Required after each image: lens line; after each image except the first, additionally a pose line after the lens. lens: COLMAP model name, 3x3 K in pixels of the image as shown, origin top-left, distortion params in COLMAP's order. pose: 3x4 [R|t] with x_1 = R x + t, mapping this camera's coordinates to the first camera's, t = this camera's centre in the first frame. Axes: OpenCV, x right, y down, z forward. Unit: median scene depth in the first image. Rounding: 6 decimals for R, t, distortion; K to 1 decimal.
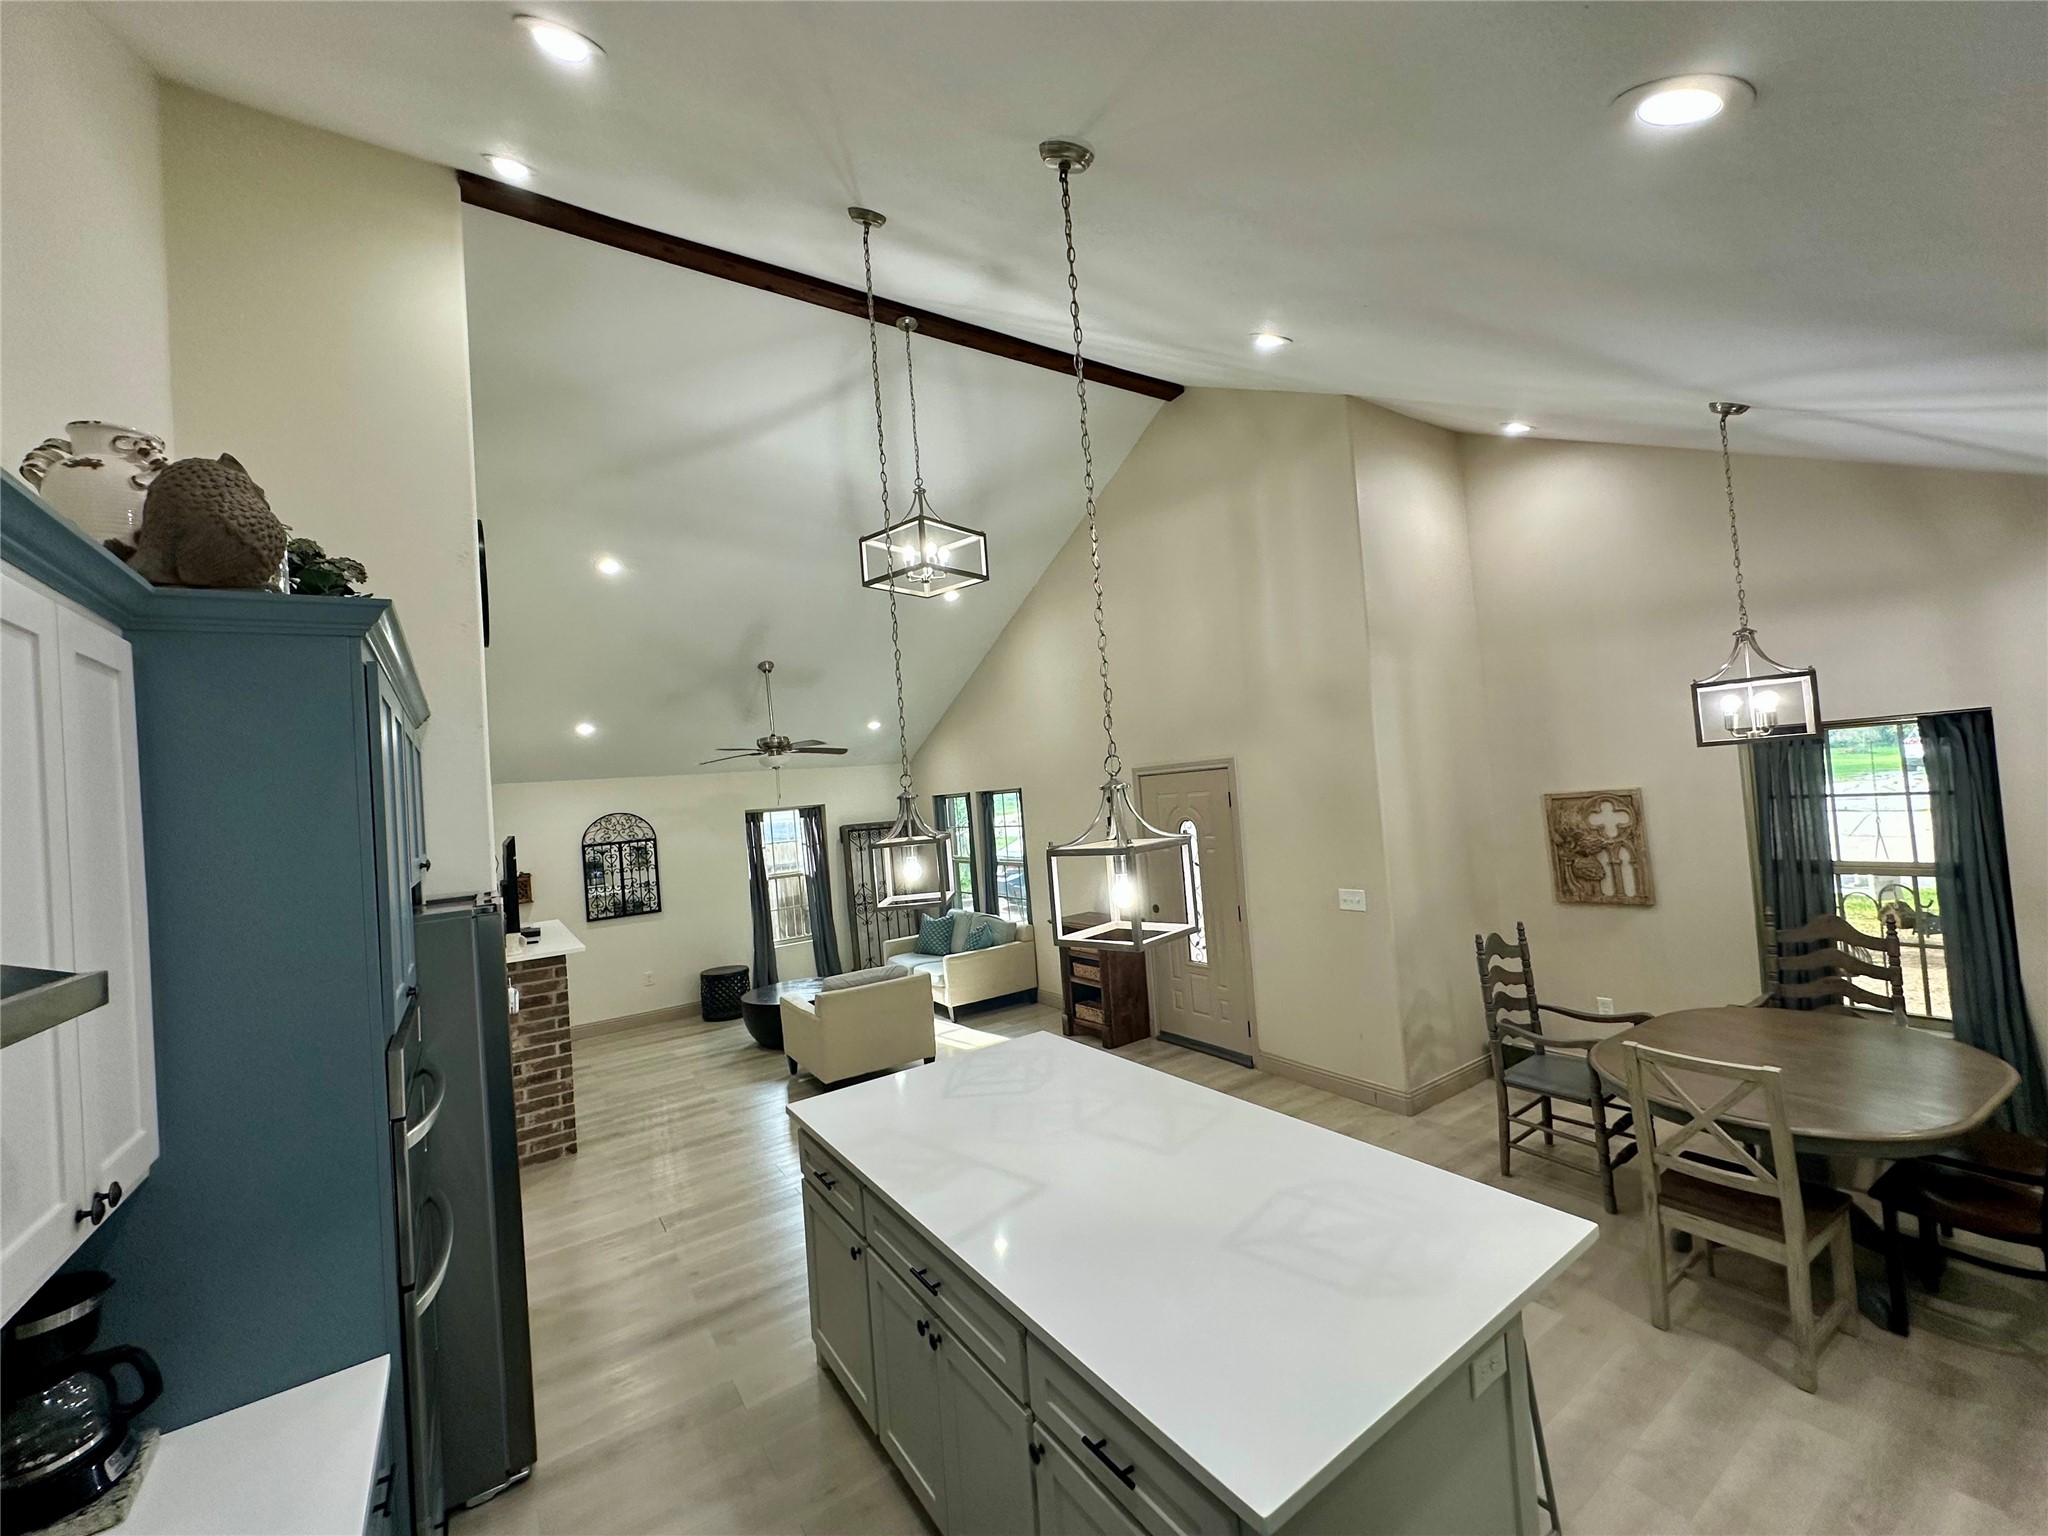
lens RADIAL K [[814.4, 0, 1024.4], [0, 814.4, 767.2], [0, 0, 1]] dist [-0.003525, 0.001033]
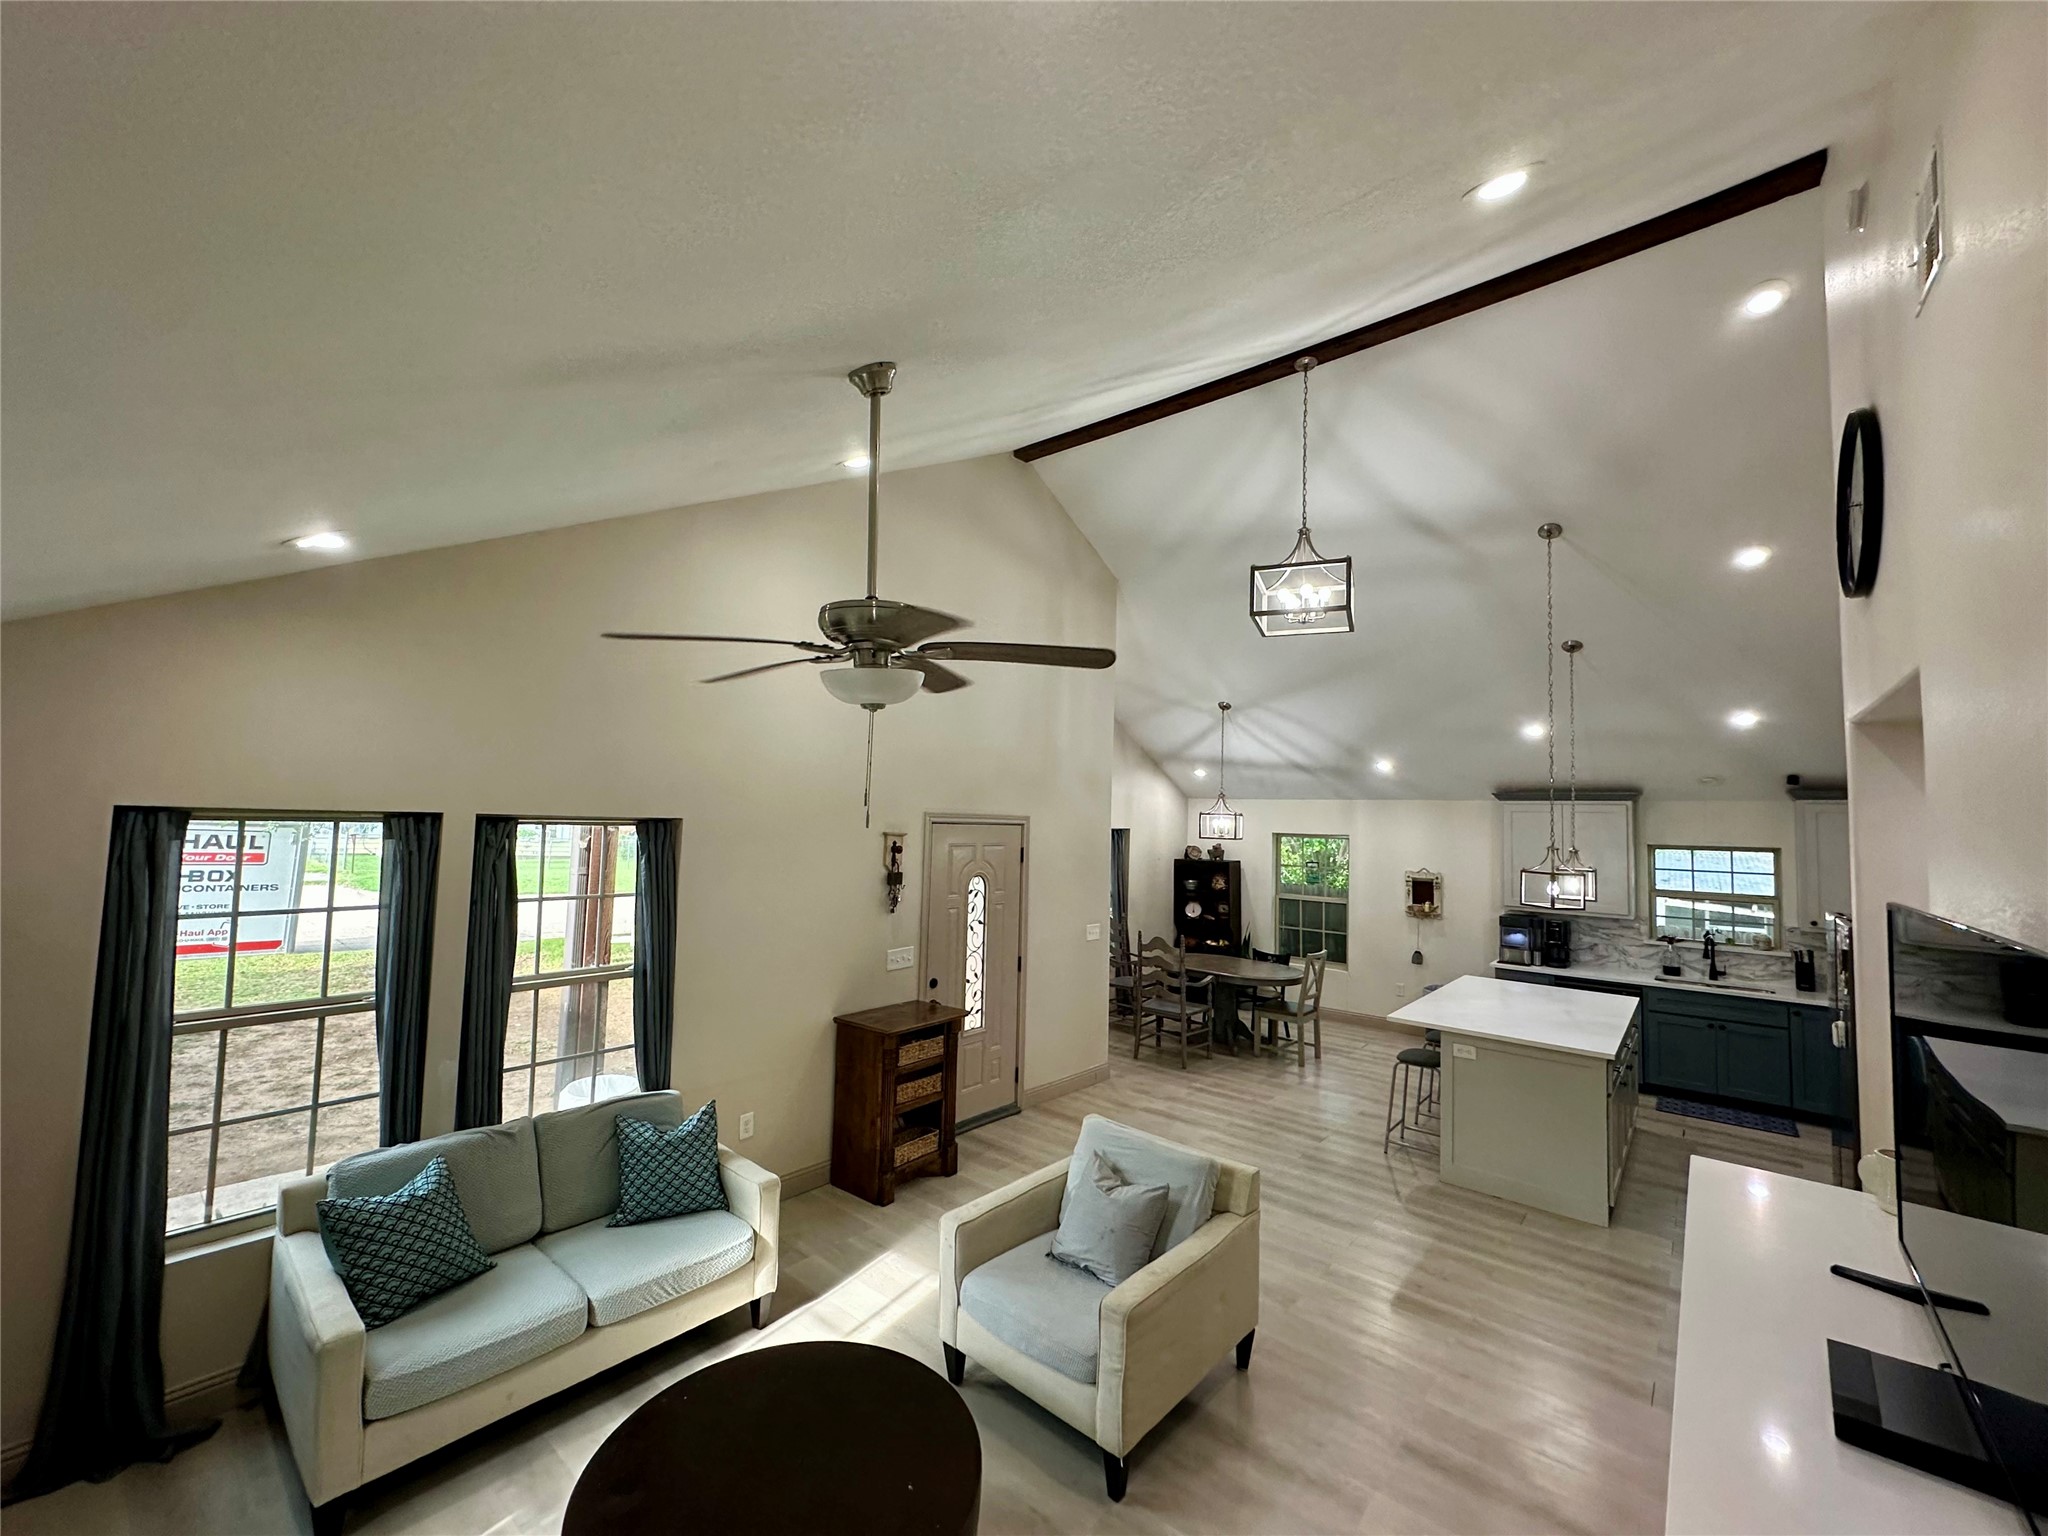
lens RADIAL K [[814.4, 0, 1020.6], [0, 814.4, 770.8], [0, 0, 1]] dist [-0.003525, 0.001033]
pose [[-0.271698, 0.129479, 0.953633, -0.608485], [-0.038686, 0.988638, -0.145254, 0.067673], [-0.961605, -0.076357, -0.263602, 1.020116]]
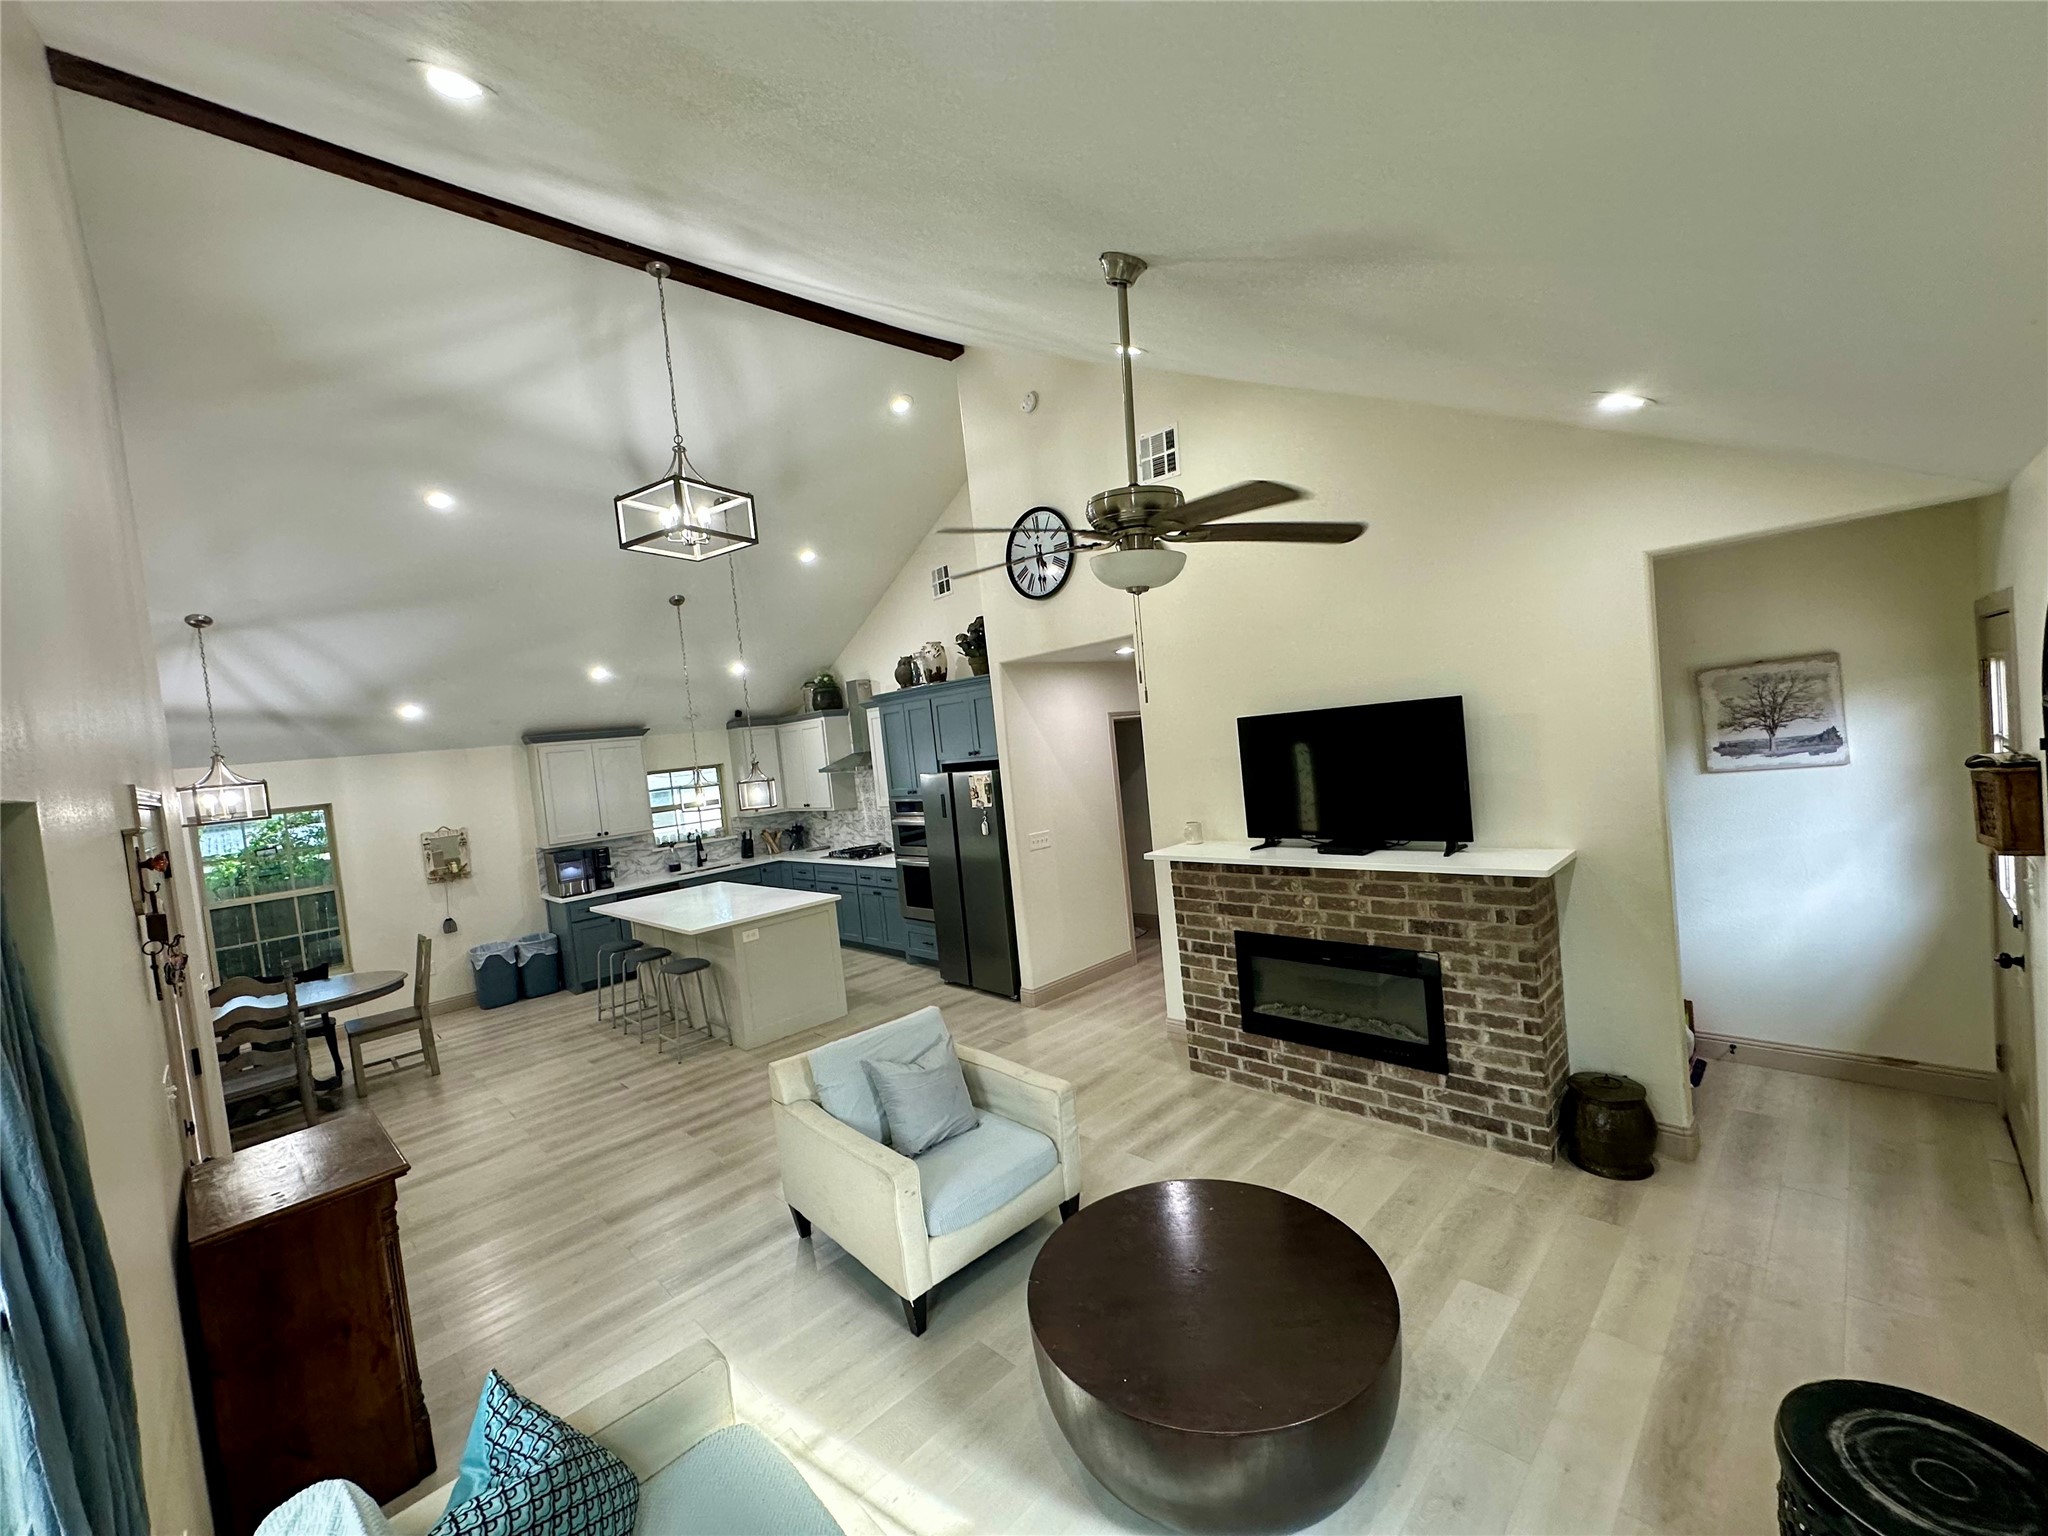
lens RADIAL K [[814.4, 0, 1026.6], [0, 814.4, 770.3], [0, 0, 1]] dist [-0.003525, 0.001033]
pose [[-0.968101, 0.185176, -0.168788, -0.191476], [0.184087, 0.982659, 0.022219, 0.057831], [0.169975, -0.009562, -0.985402, 1.310605]]
